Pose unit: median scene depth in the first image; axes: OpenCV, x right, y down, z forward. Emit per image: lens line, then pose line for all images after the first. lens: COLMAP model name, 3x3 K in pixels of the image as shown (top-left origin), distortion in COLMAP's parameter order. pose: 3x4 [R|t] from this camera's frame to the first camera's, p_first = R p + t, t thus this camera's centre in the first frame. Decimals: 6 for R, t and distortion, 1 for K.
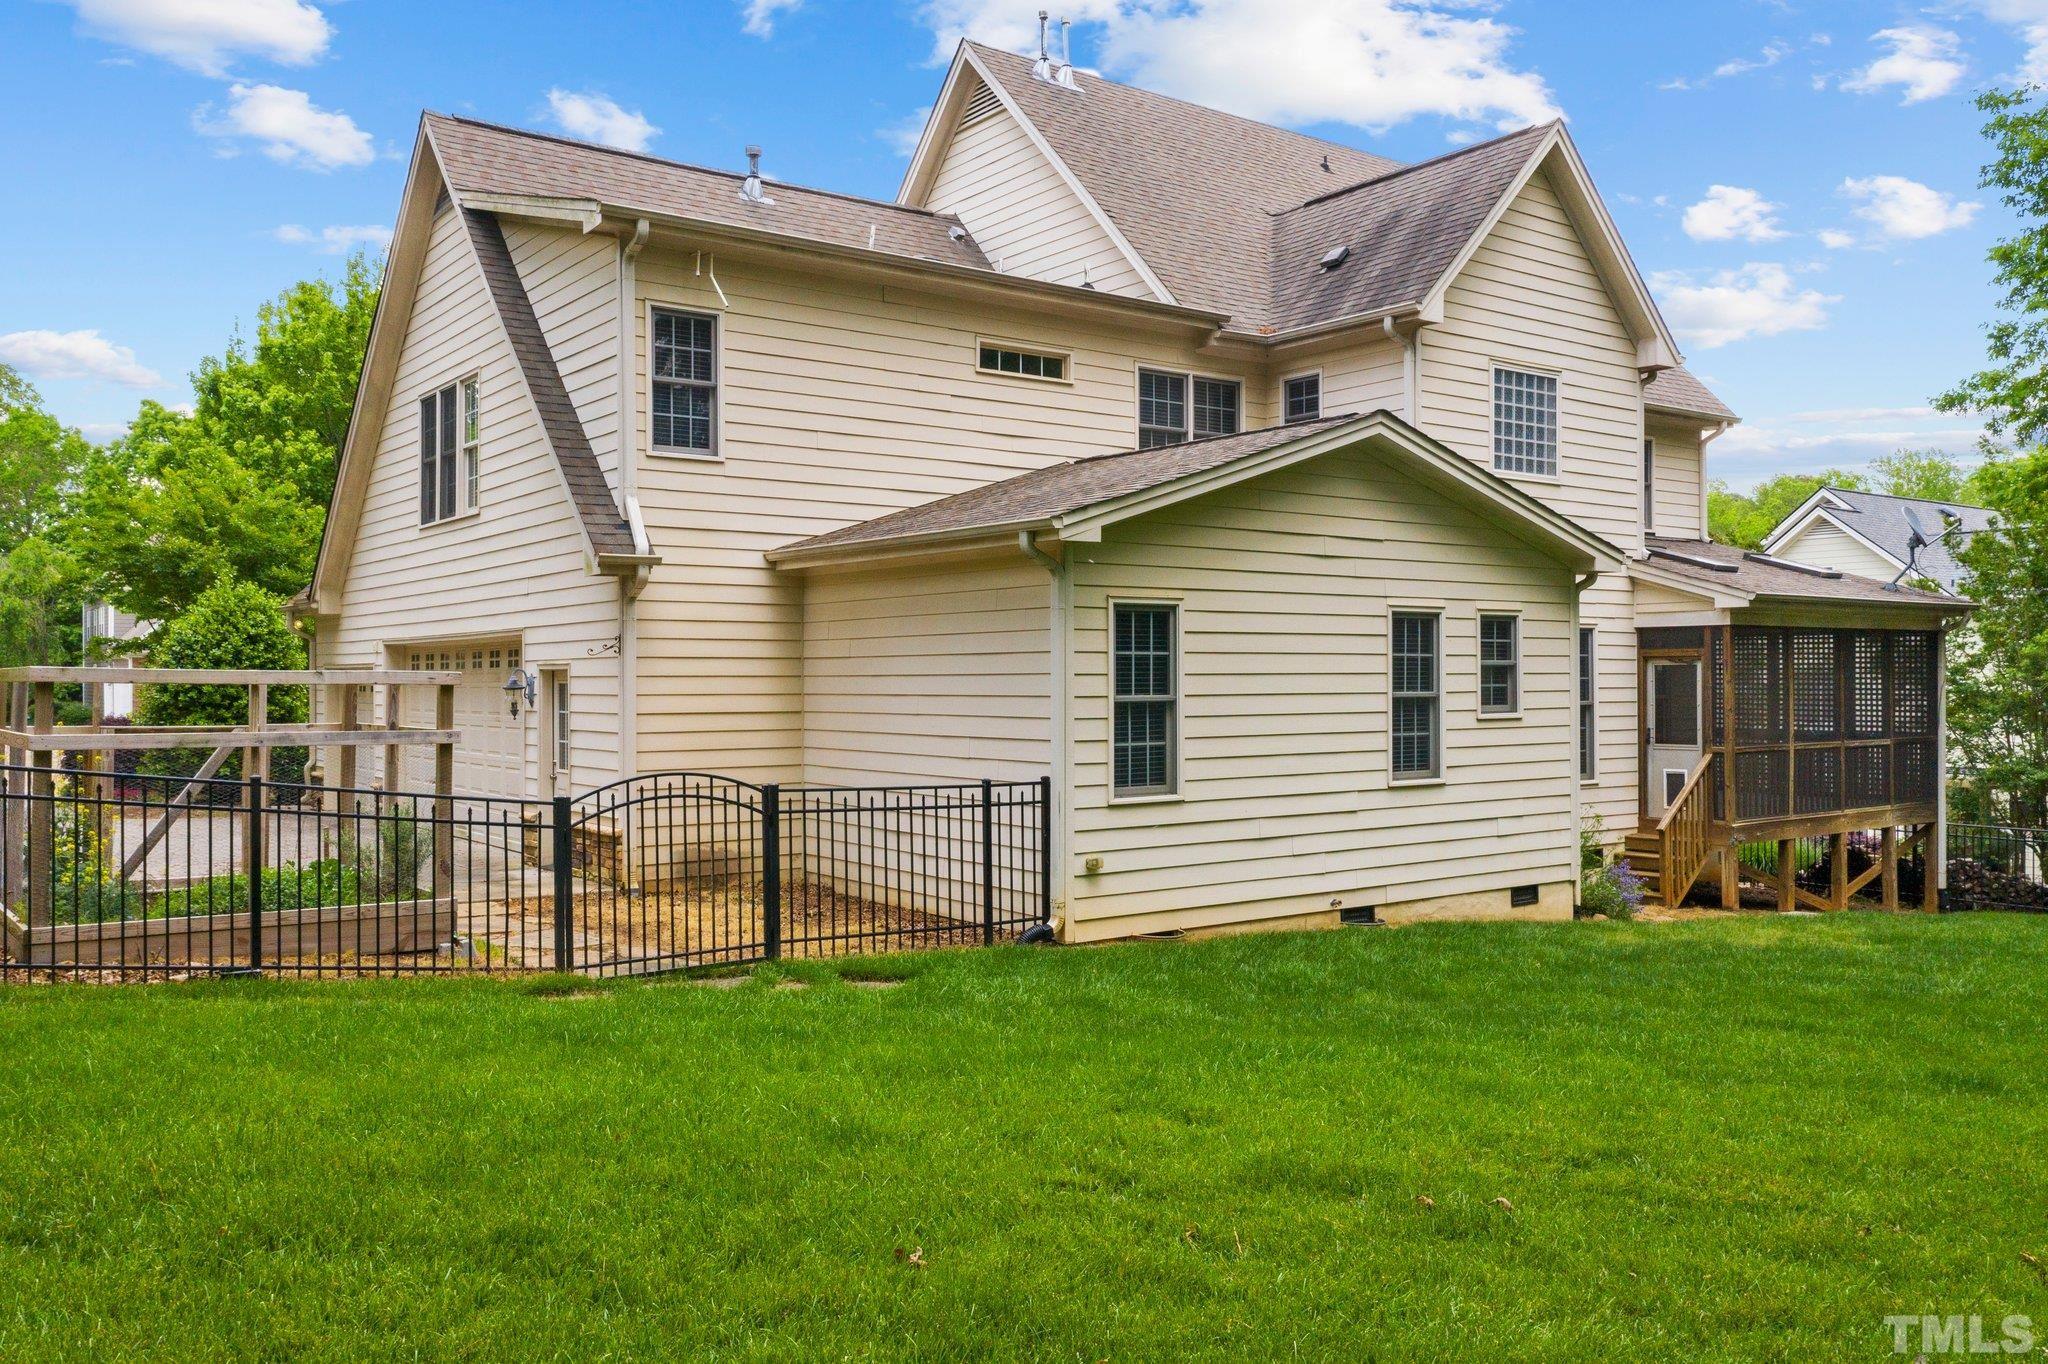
lens RADIAL K [[1647.0, 0, 1022.0], [0, 1647.0, 679.3], [0, 0, 1]] dist [-0.005041, -0.004033]
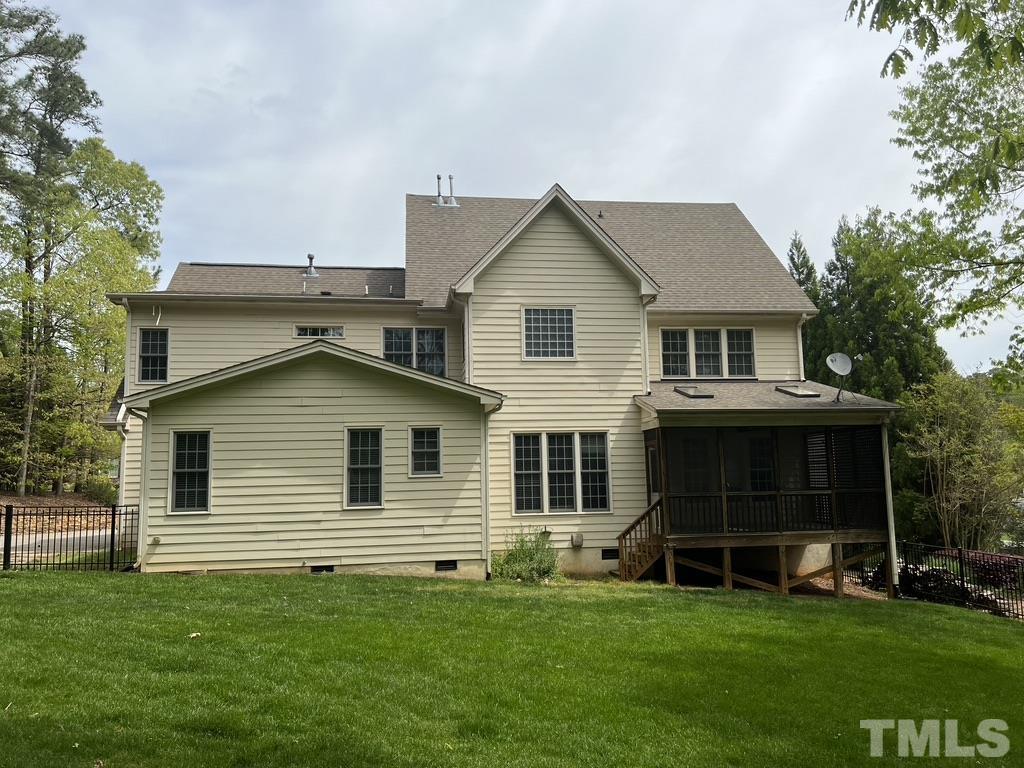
lens RADIAL K [[760.3, 0, 518.7], [0, 760.3, 381.0], [0, 0, 1]] dist [0.043769, -0.006499]
pose [[0.877542, -0.075919, -0.473451, 0.851738], [0.016935, 0.991677, -0.127629, 0.027222], [0.479200, 0.103982, 0.871525, 0.199995]]
